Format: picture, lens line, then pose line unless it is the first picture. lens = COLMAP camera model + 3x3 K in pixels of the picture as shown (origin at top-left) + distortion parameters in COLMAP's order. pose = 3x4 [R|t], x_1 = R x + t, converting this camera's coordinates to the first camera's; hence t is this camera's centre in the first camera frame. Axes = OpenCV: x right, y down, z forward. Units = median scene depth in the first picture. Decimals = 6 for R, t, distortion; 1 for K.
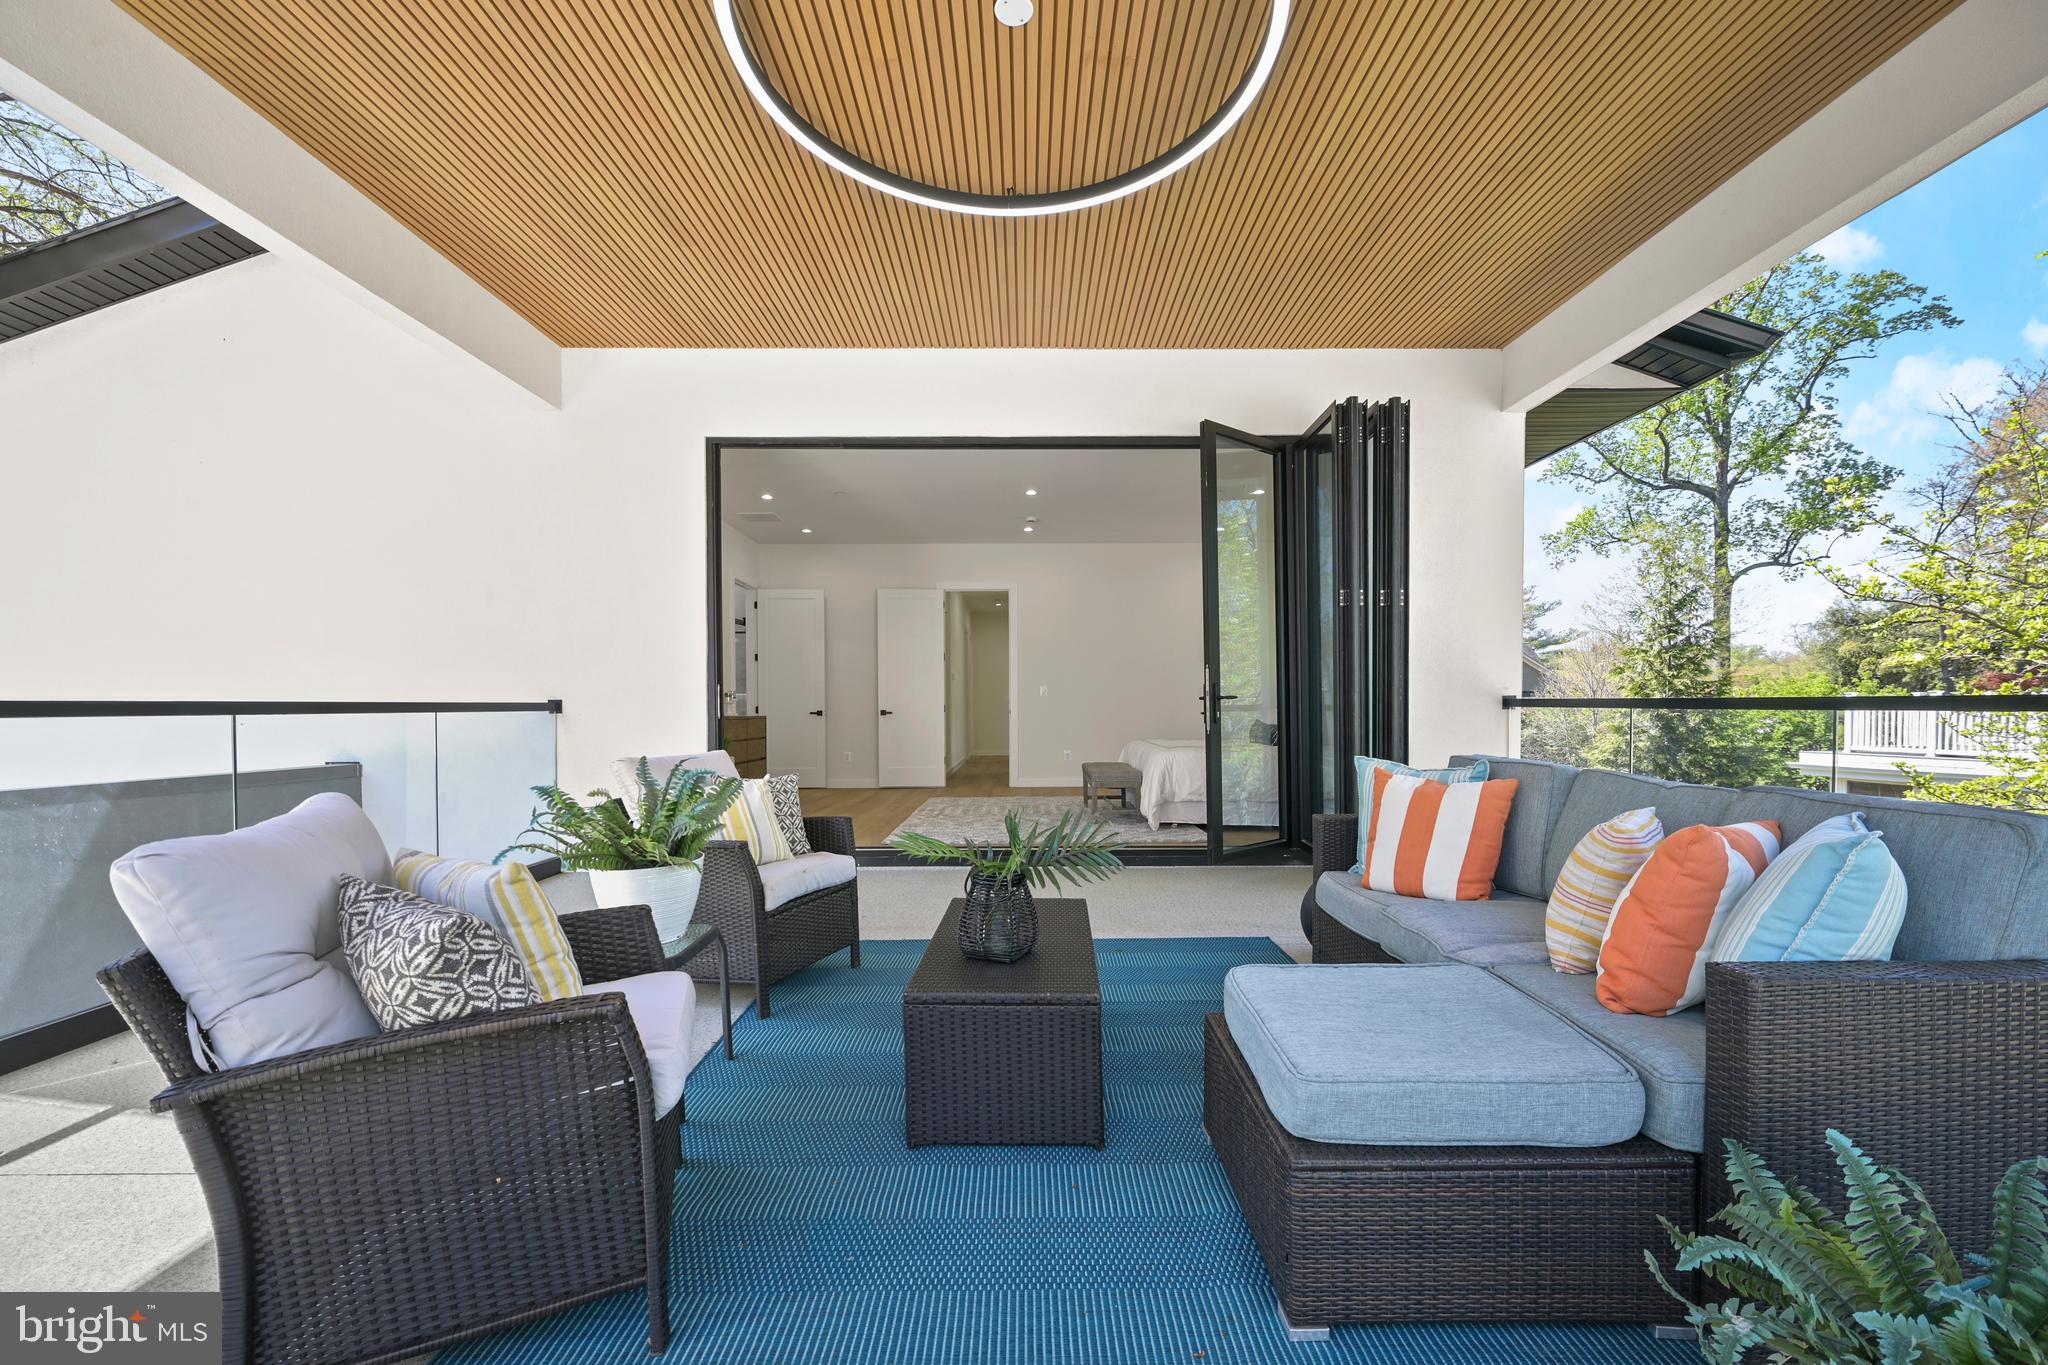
lens RADIAL K [[827.3, 0, 1037.6], [0, 827.3, 720.0], [0, 0, 1]] dist [-0.001575, -0.000032]
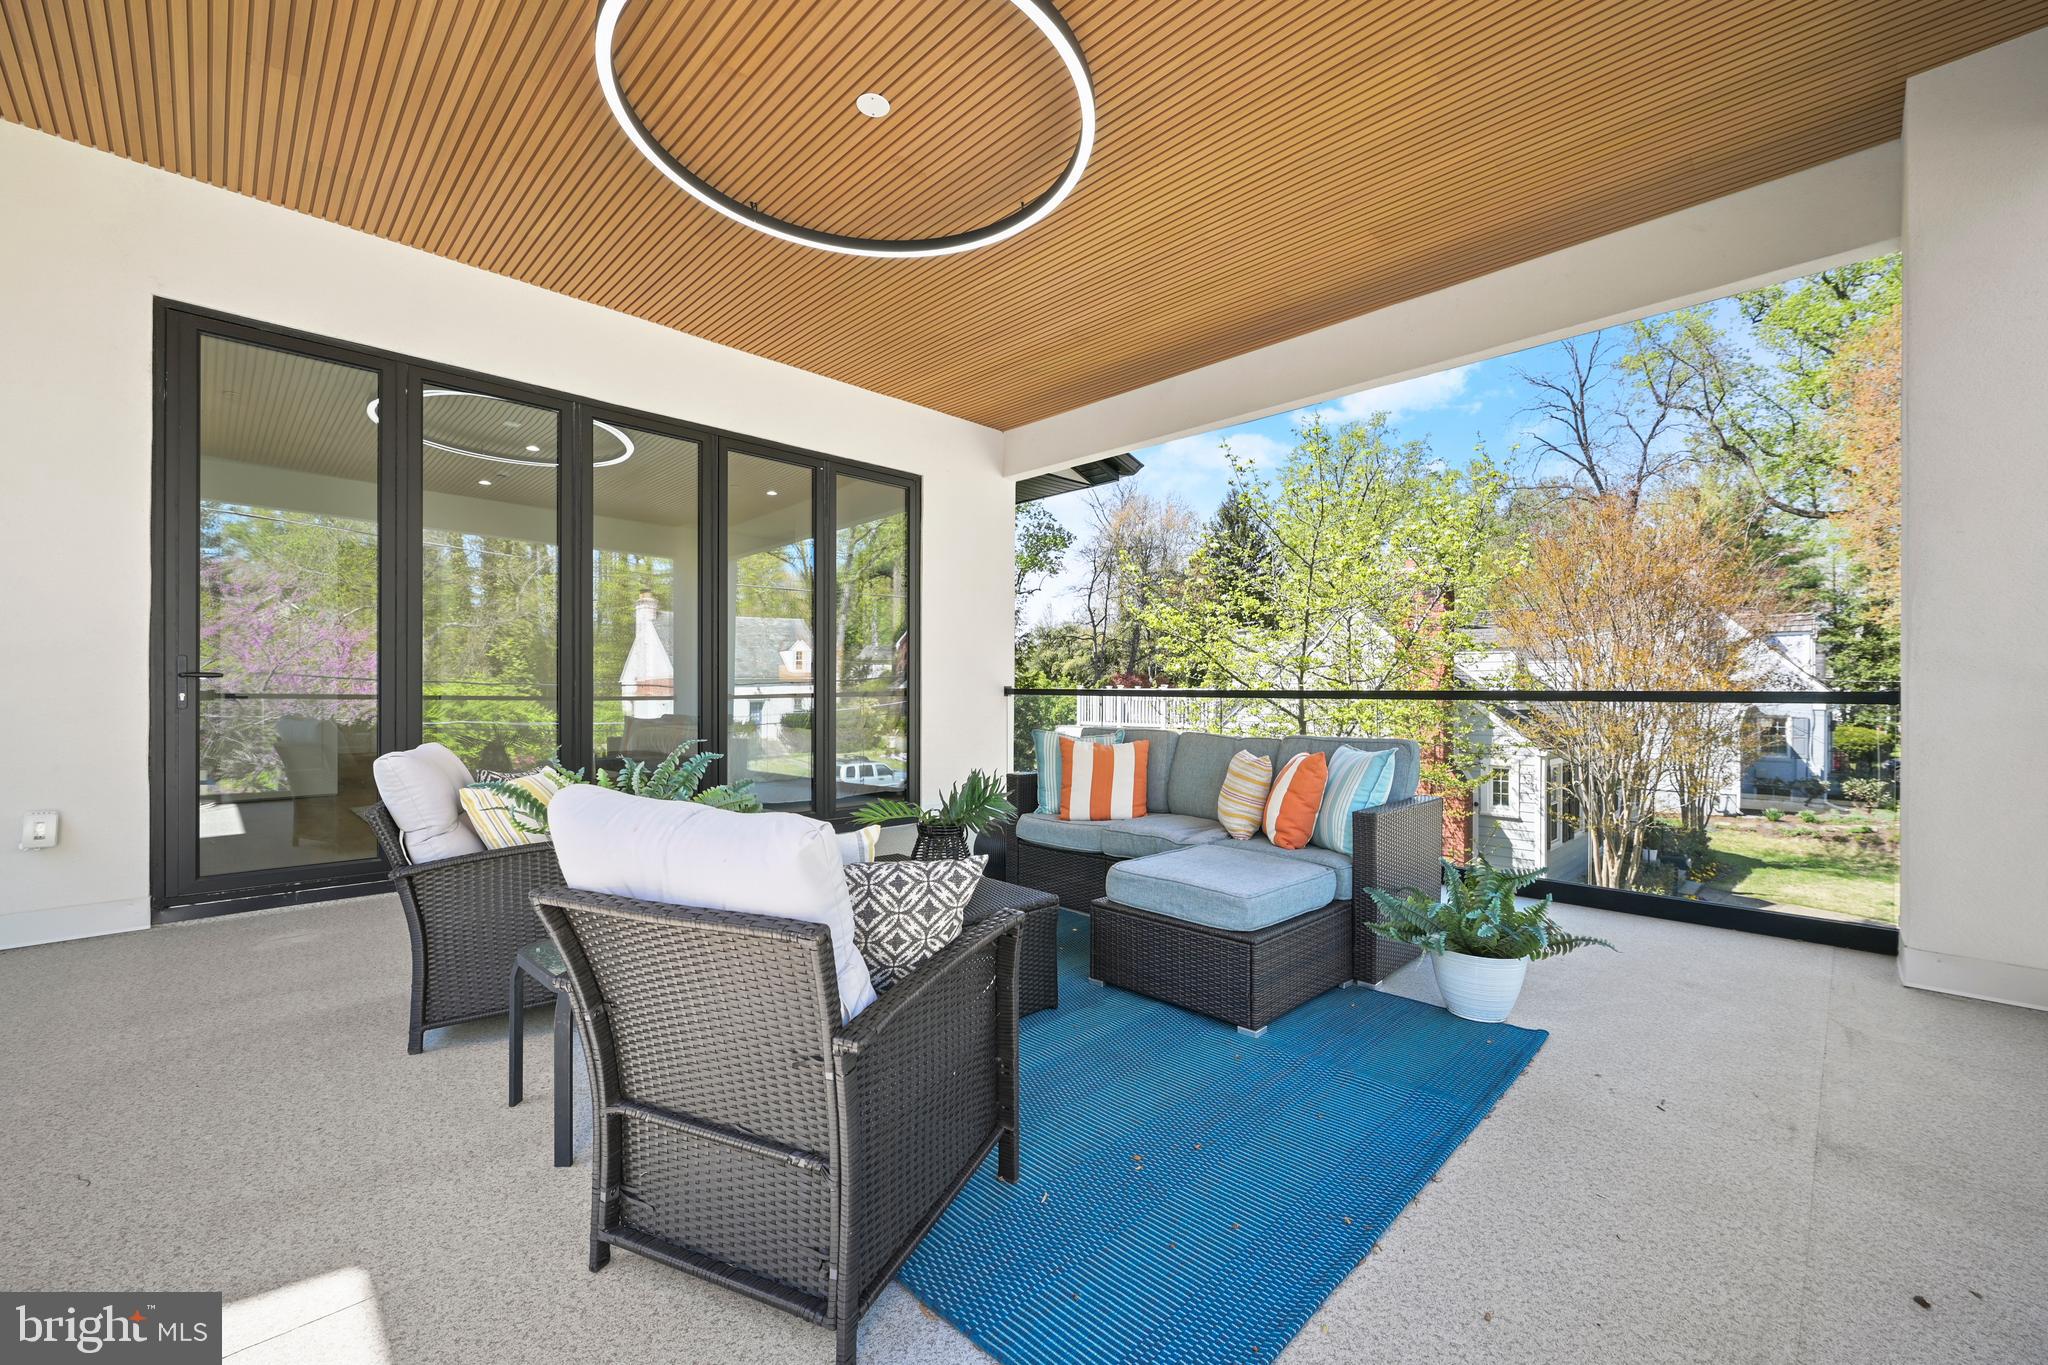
lens RADIAL K [[823.7, 0, 1030.2], [0, 823.7, 687.0], [0, 0, 1]] dist [-0.002385, -0.000116]
pose [[0.715599, 0.012200, 0.698405, -0.361858], [0.003944, 0.999761, -0.021505, 0.001216], [-0.698500, 0.018144, 0.715380, 0.006824]]
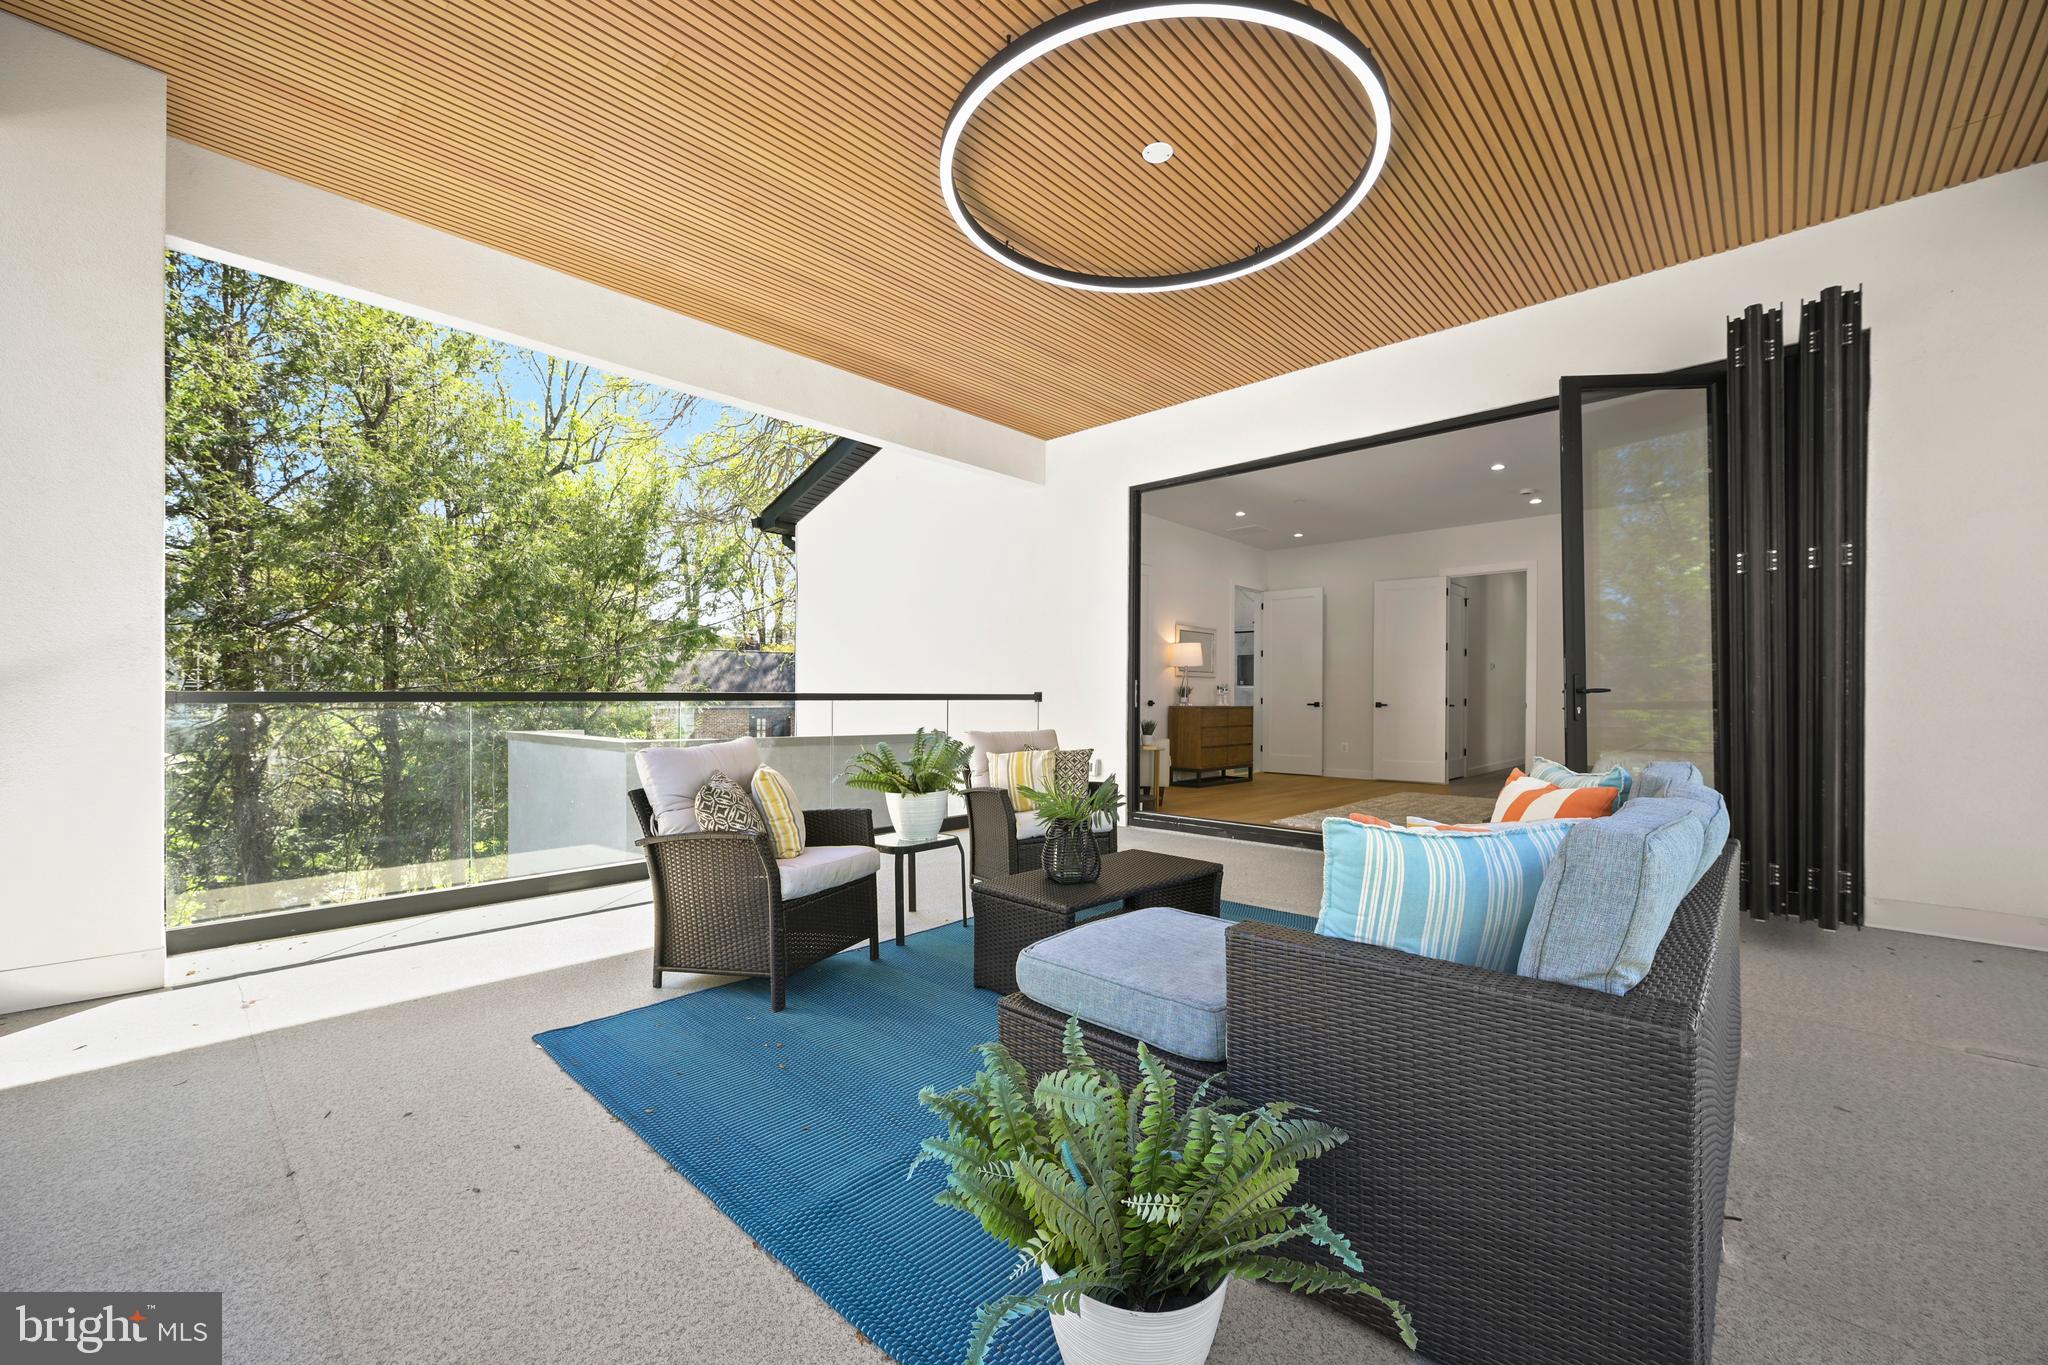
lens RADIAL K [[823.7, 0, 1030.2], [0, 823.7, 687.0], [0, 0, 1]] dist [-0.002385, -0.000116]
pose [[0.721915, -0.002205, -0.691979, 0.377263], [-0.017828, 0.999604, -0.021785, -0.002425], [0.691752, 0.028063, 0.721589, -0.016297]]
